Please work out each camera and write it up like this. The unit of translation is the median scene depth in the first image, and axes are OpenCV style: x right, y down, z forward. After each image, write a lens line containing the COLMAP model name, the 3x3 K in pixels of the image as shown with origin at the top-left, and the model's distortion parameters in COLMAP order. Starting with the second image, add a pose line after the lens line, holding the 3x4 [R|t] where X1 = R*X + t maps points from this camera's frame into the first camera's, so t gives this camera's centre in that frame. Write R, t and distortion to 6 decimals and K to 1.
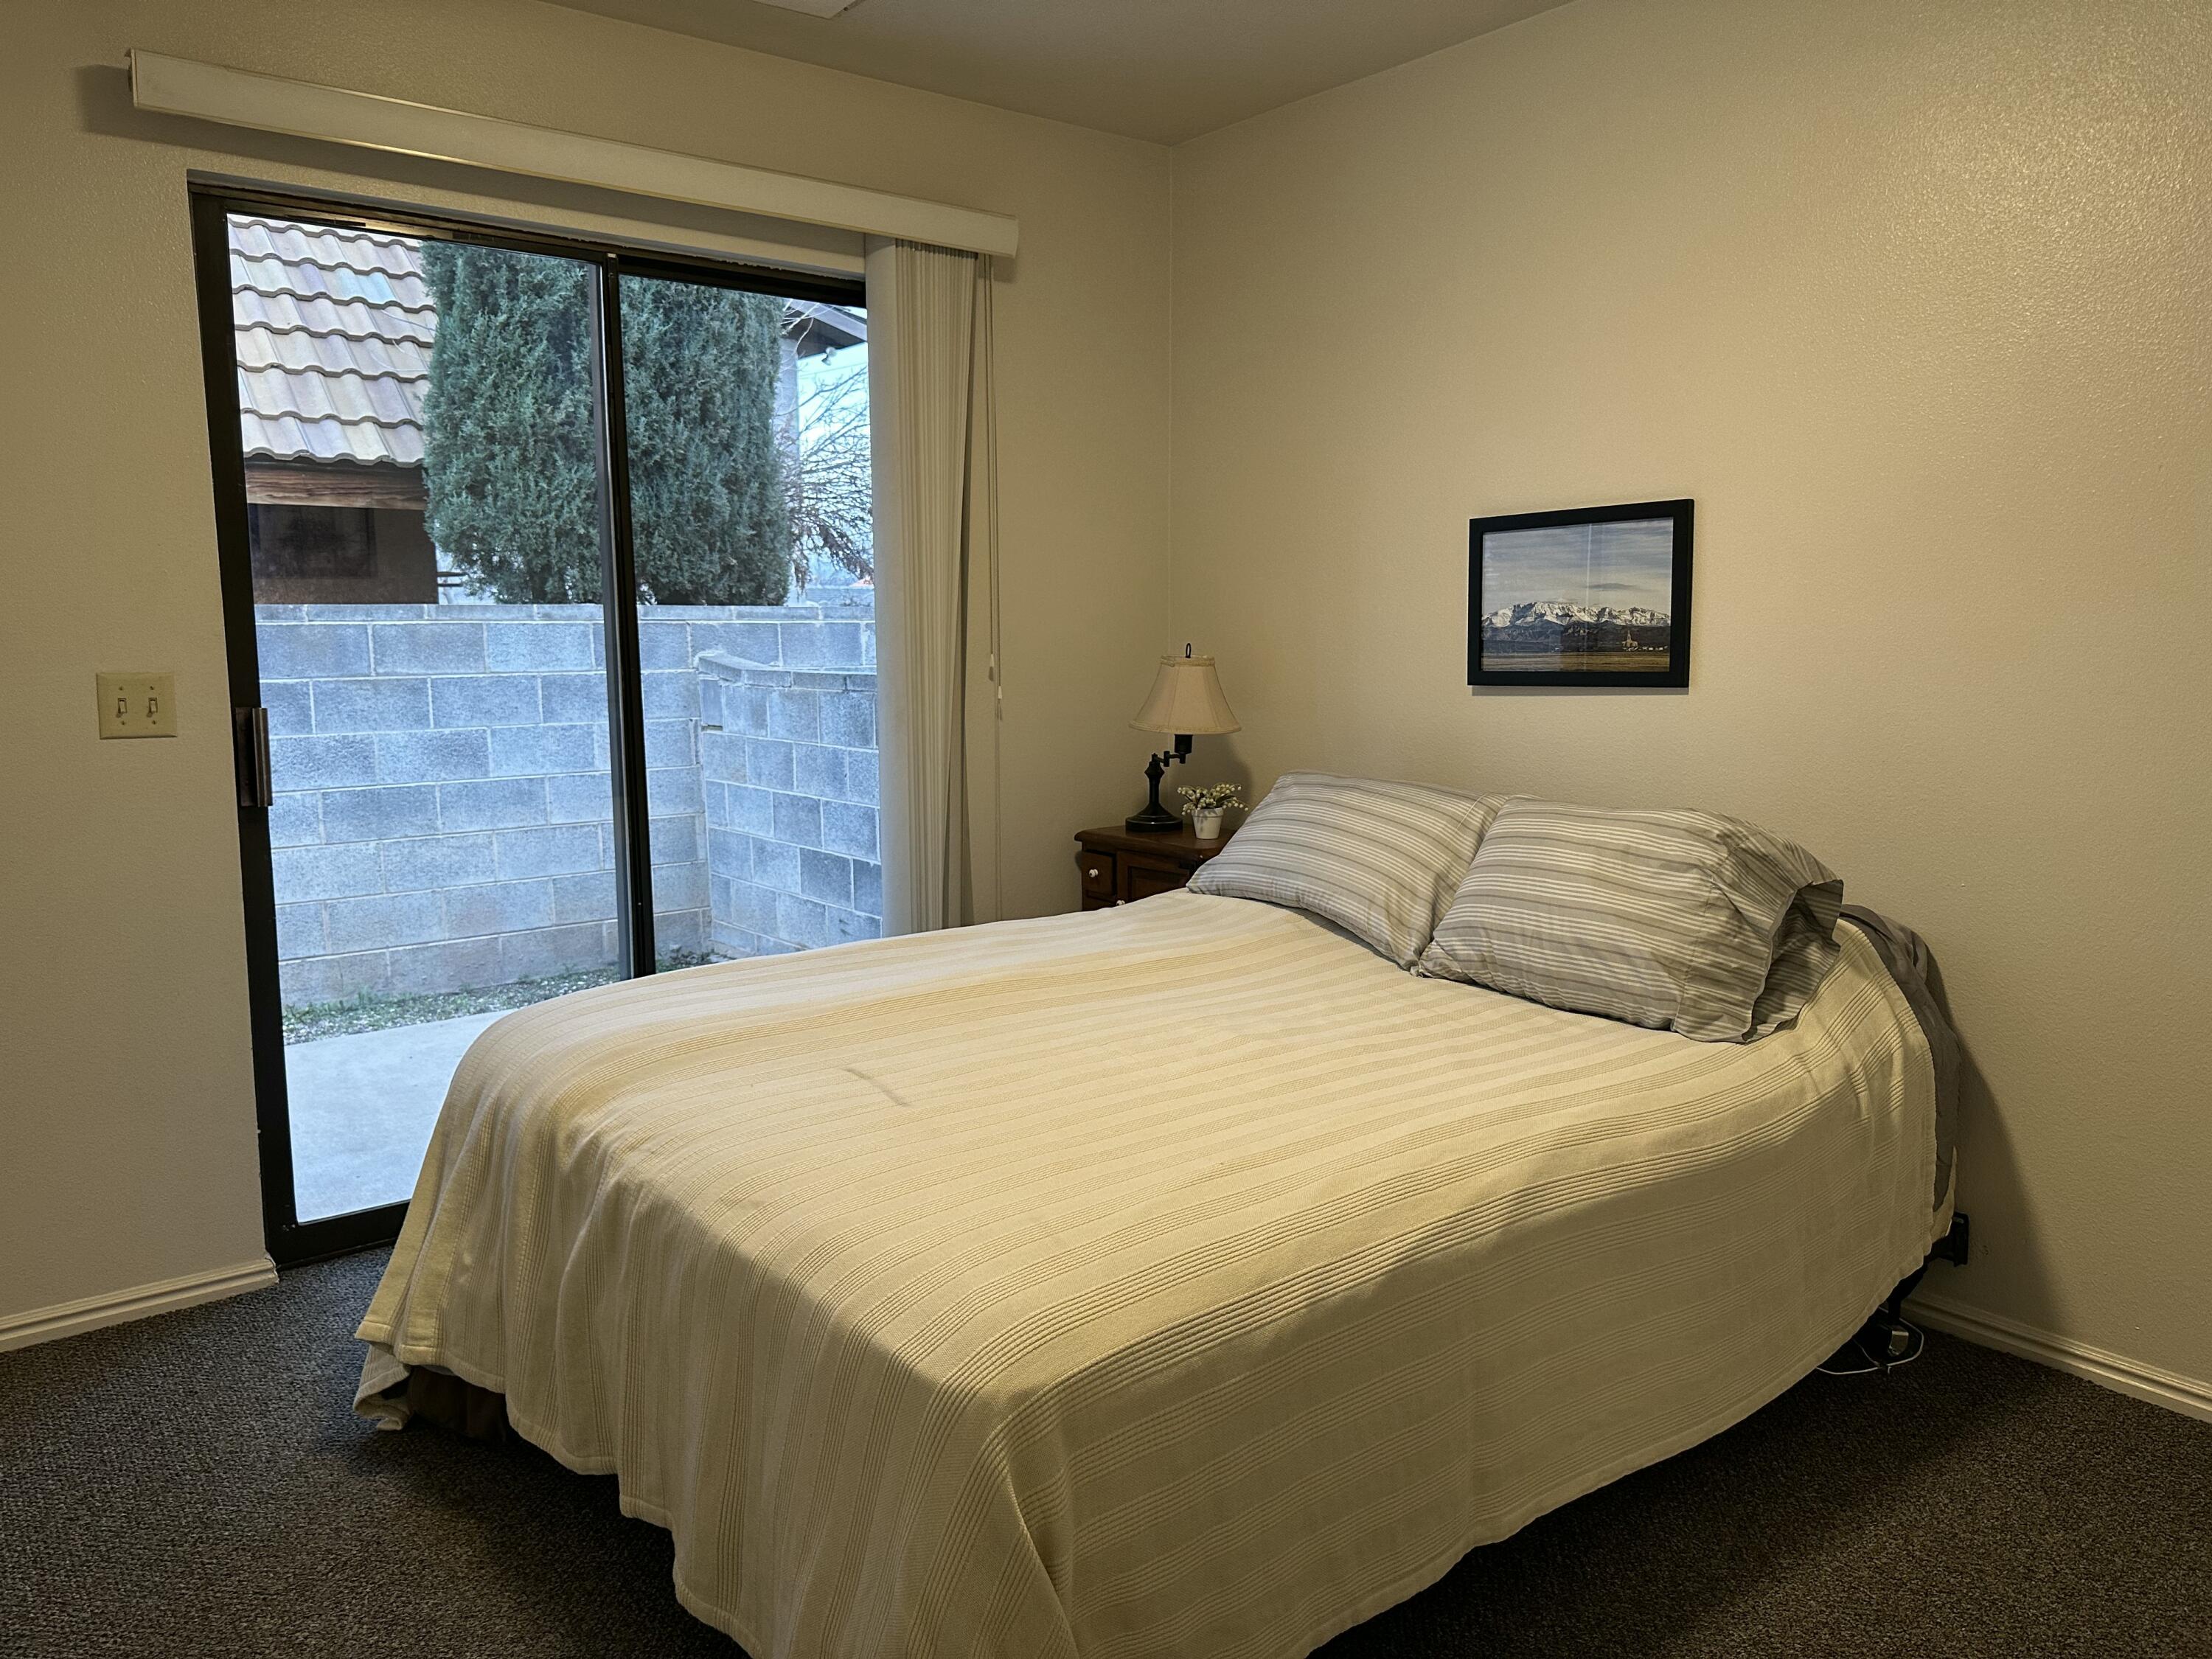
lens RADIAL K [[1588.0, 0, 1105.7], [0, 1588.0, 813.0], [0, 0, 1]] dist [0.007549, -0.000611]
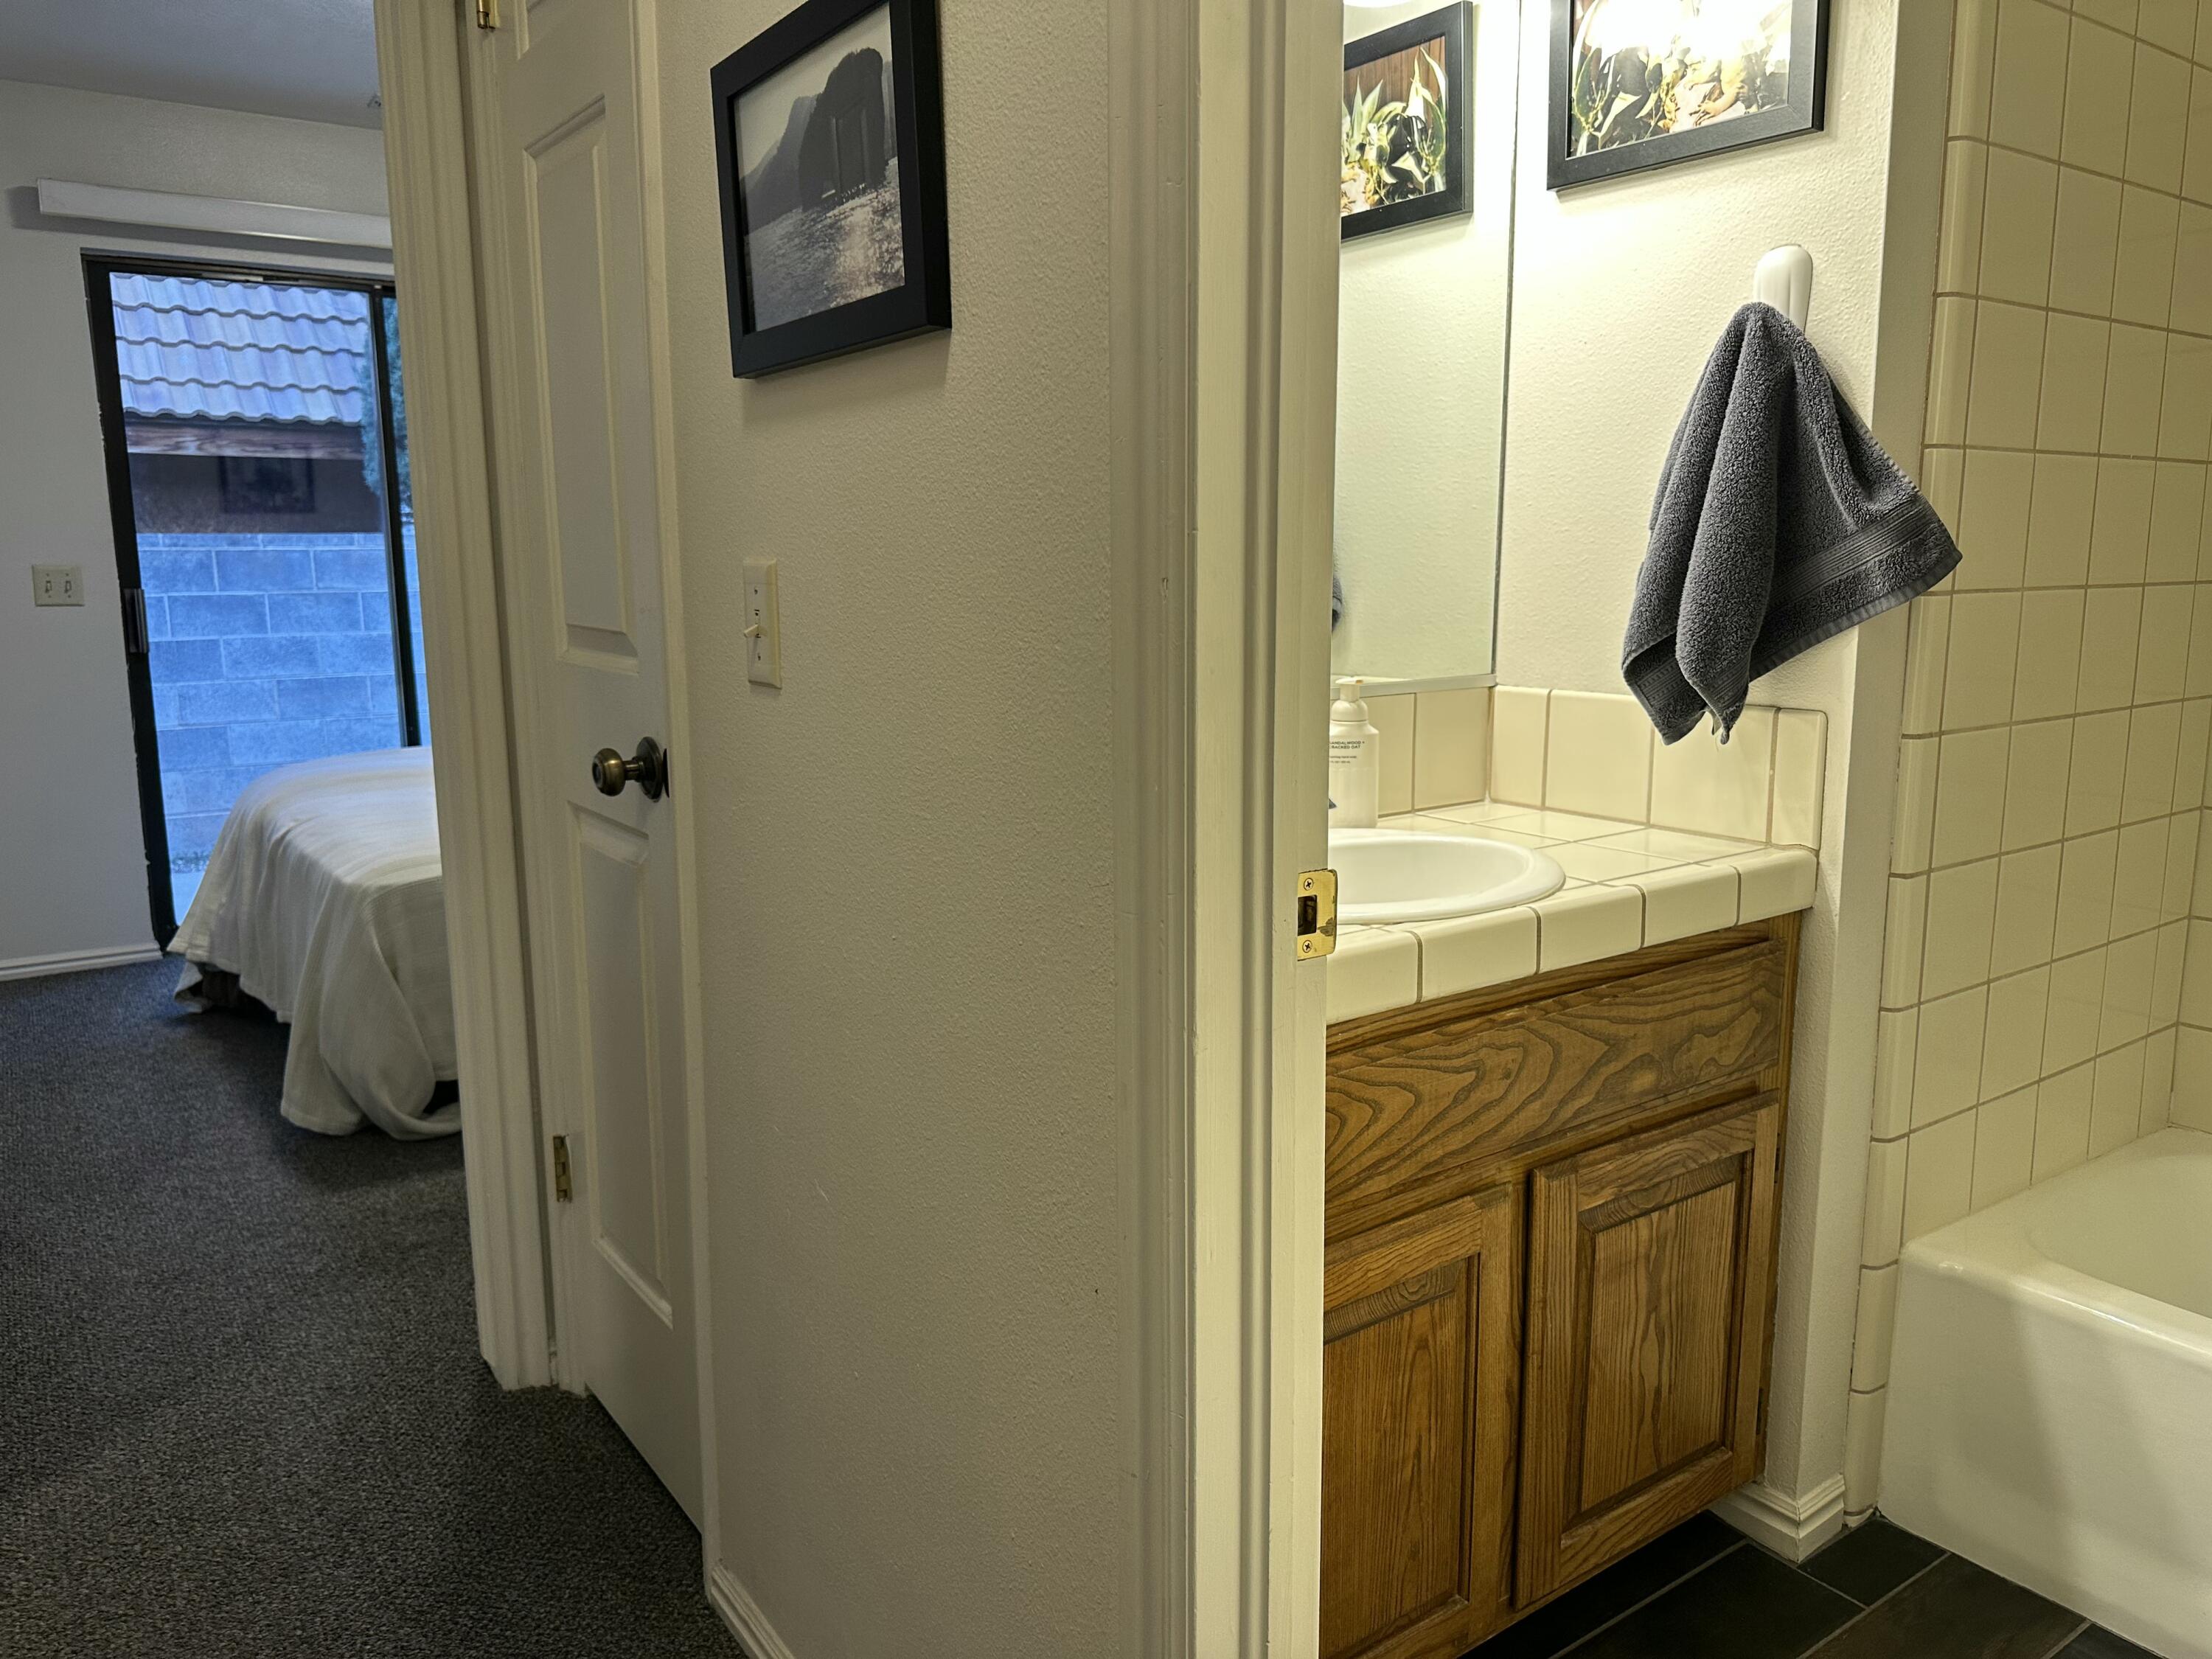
lens RADIAL K [[1568.0, 0, 1022.3], [0, 1568.0, 807.1], [0, 0, 1]] dist [0.020403, 0.005371]
pose [[0.996043, 0.006615, -0.088627, 0.474052], [-0.003517, 0.999379, 0.035071, 0.090719], [0.088804, -0.034620, 0.995447, -0.480310]]
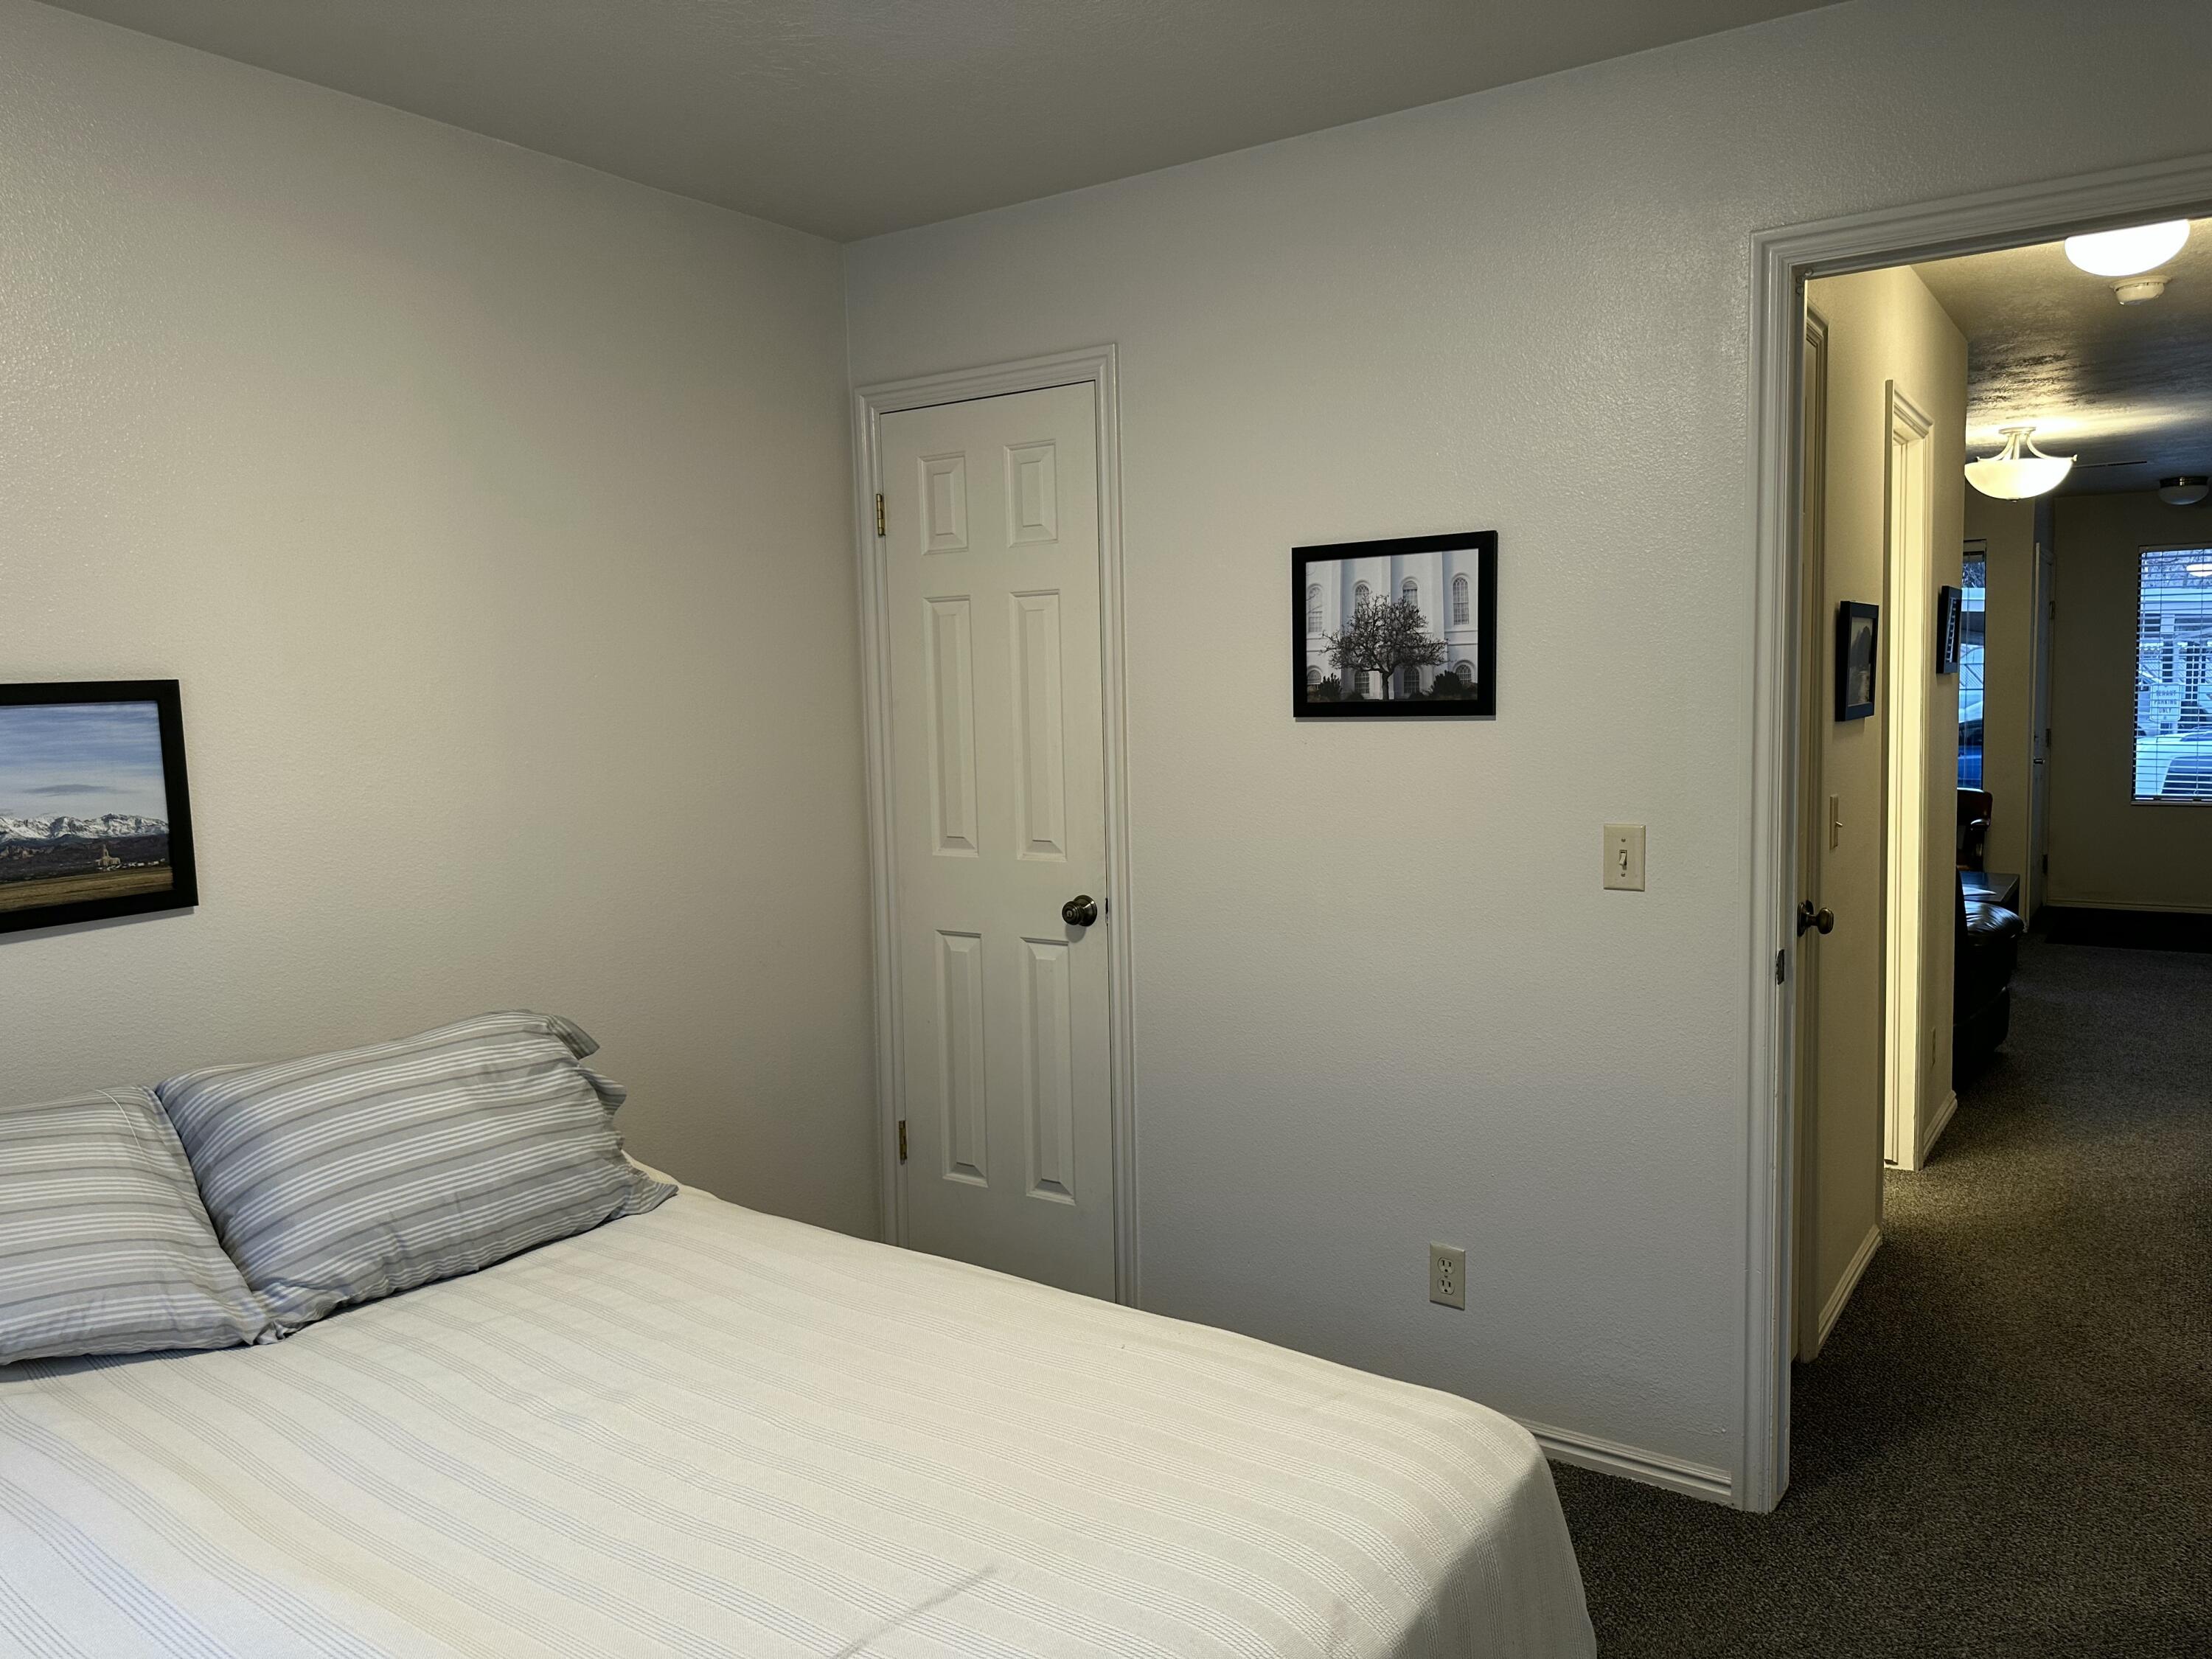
lens RADIAL K [[1555.8, 0, 1121.7], [0, 1555.8, 812.3], [0, 0, 1]] dist [0.115185, -0.163990]
pose [[-0.298922, -0.065464, 0.952030, -0.534247], [0.138677, 0.984074, 0.111210, -0.145312], [-0.944148, 0.165267, -0.285083, 0.744627]]
